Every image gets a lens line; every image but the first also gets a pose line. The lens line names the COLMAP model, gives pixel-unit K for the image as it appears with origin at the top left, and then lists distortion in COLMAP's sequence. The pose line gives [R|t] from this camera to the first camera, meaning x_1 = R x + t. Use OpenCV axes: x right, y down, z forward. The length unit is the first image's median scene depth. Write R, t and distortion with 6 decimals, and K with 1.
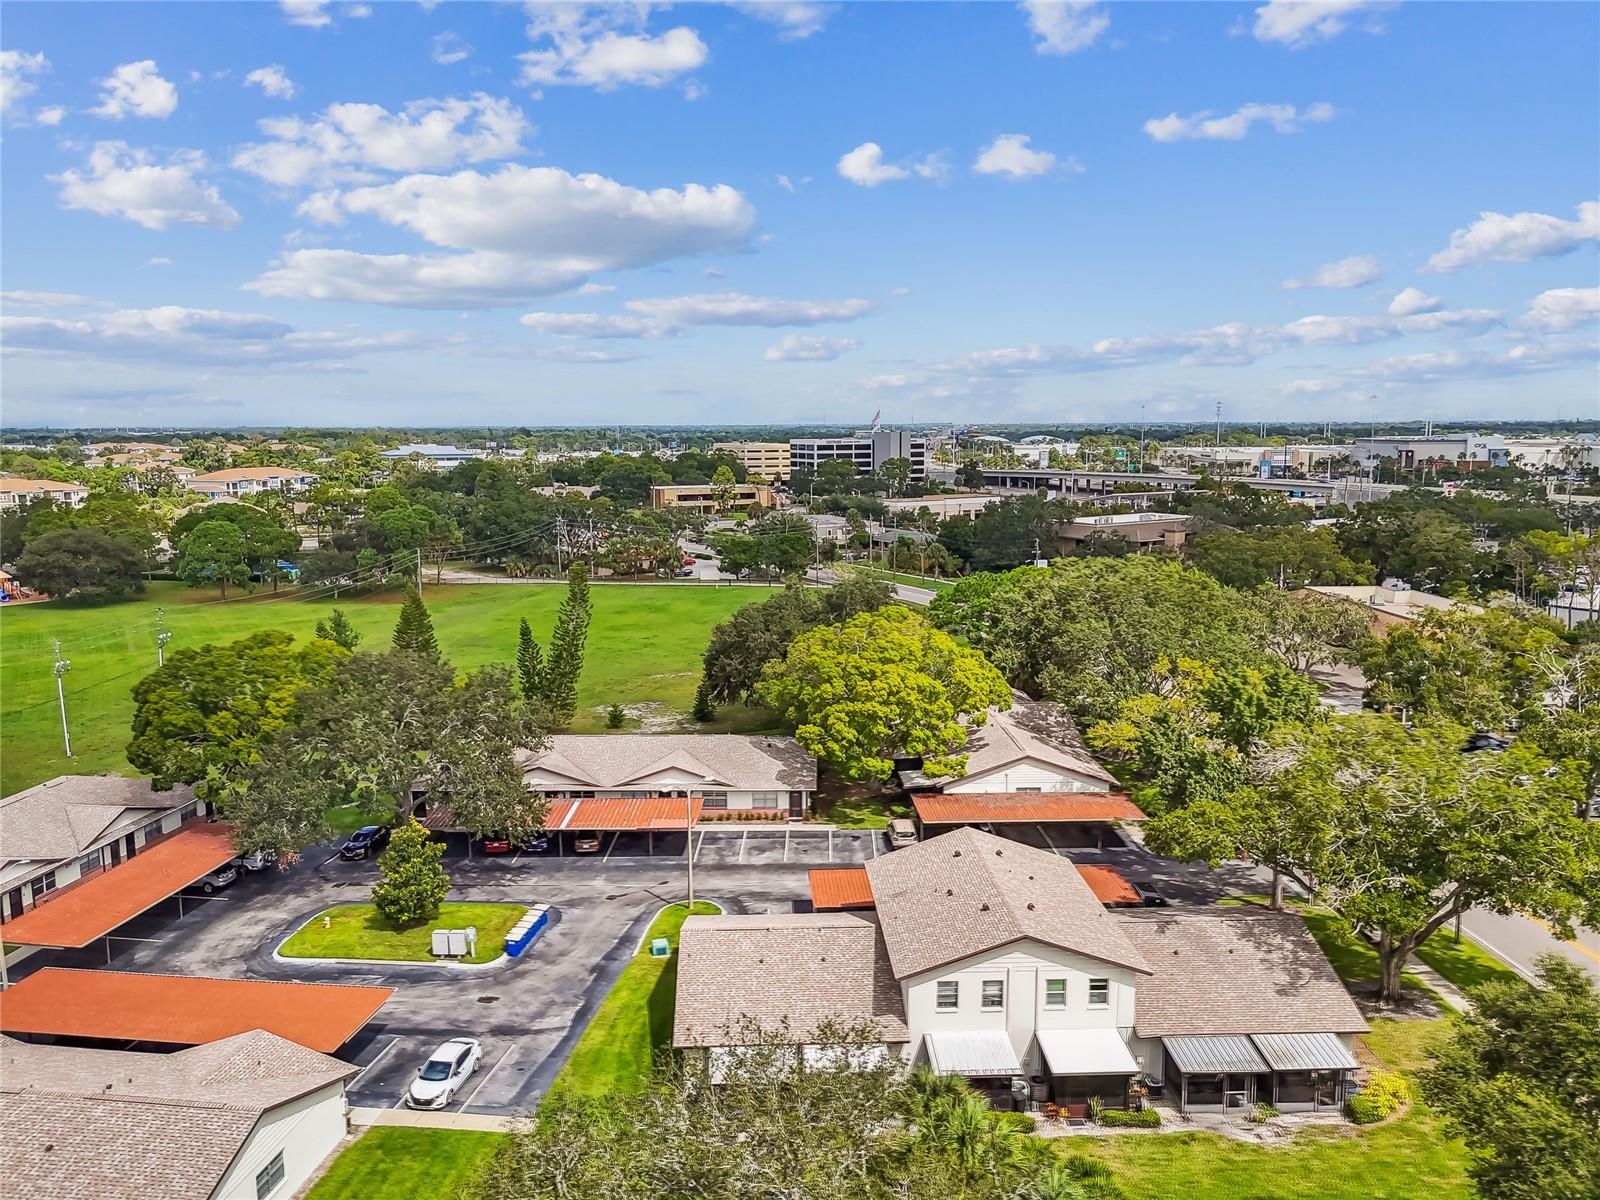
lens RADIAL K [[1187.7, 0, 800.0], [0, 1187.7, 600.0], [0, 0, 1]] dist [0.061368, -0.055019]
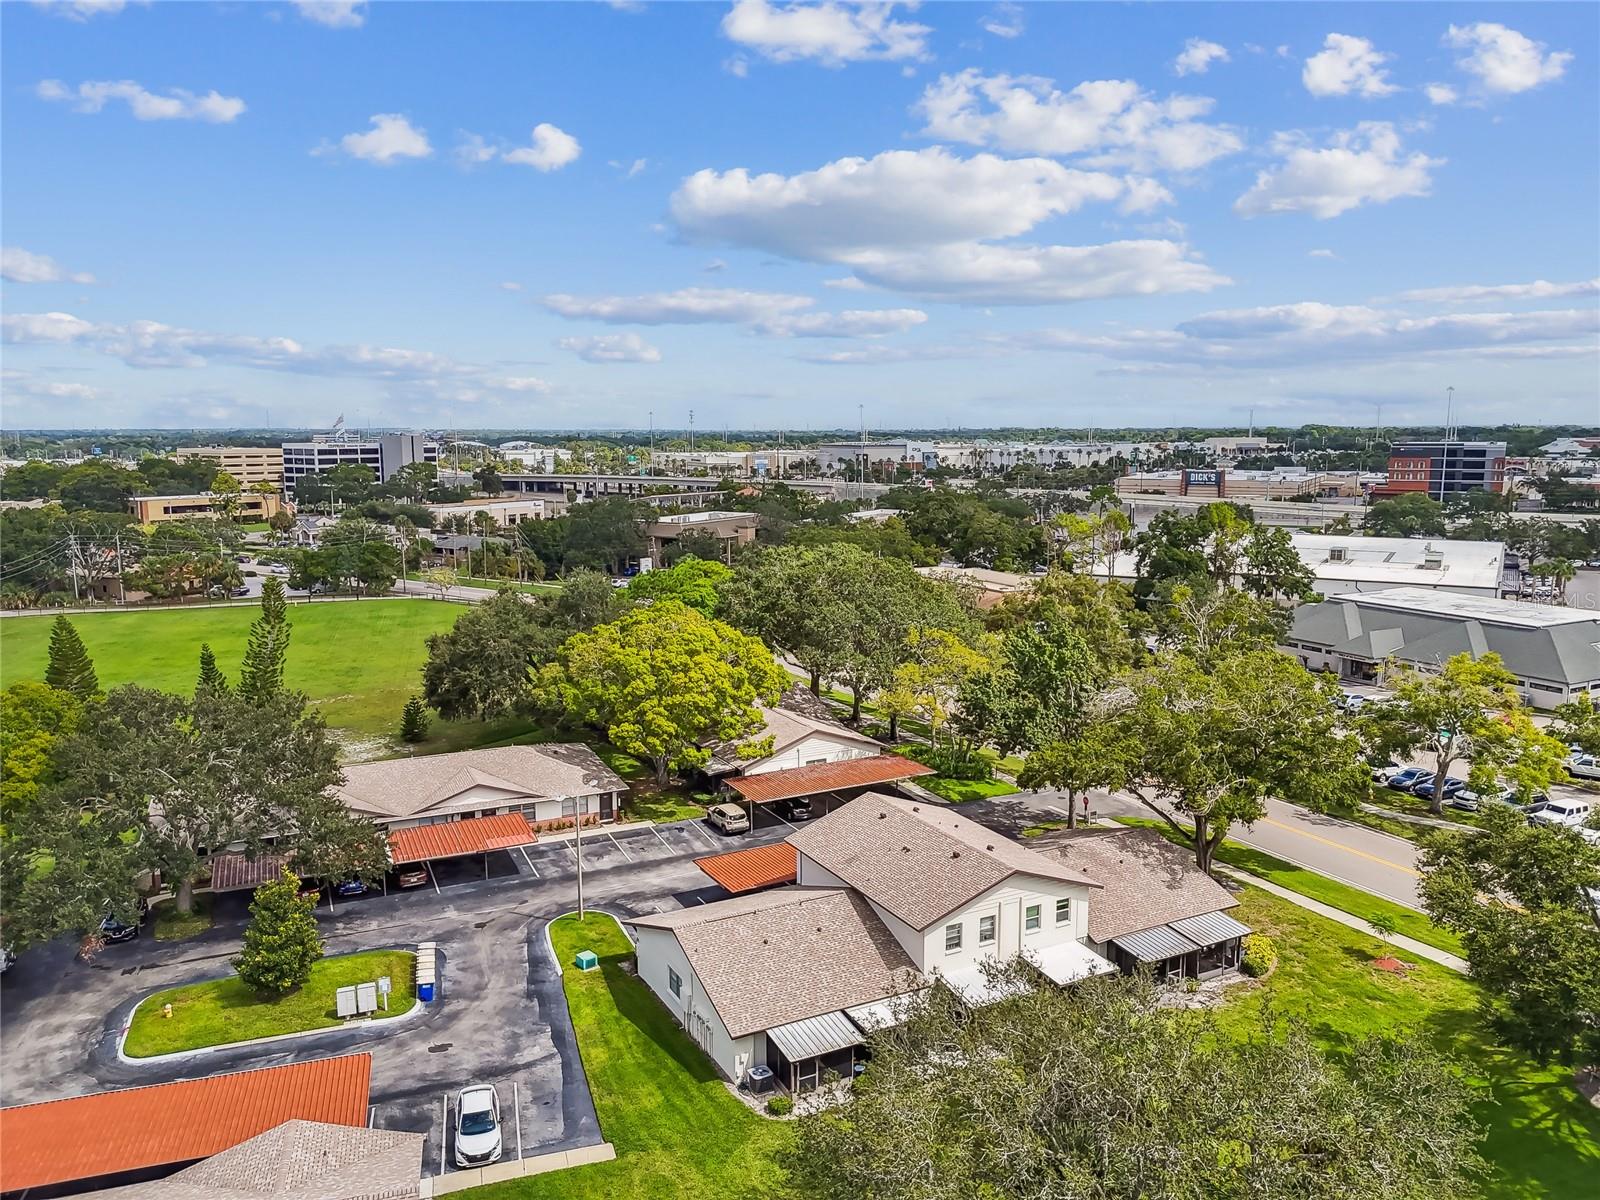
lens RADIAL K [[1169.6, 0, 833.4], [0, 1169.6, 612.2], [0, 0, 1]] dist [0.059620, -0.049524]
pose [[0.905352, -0.066826, 0.419371, -0.241543], [0.063227, 0.997746, 0.022492, 0.001886], [-0.419929, 0.006152, 0.907536, 0.041840]]
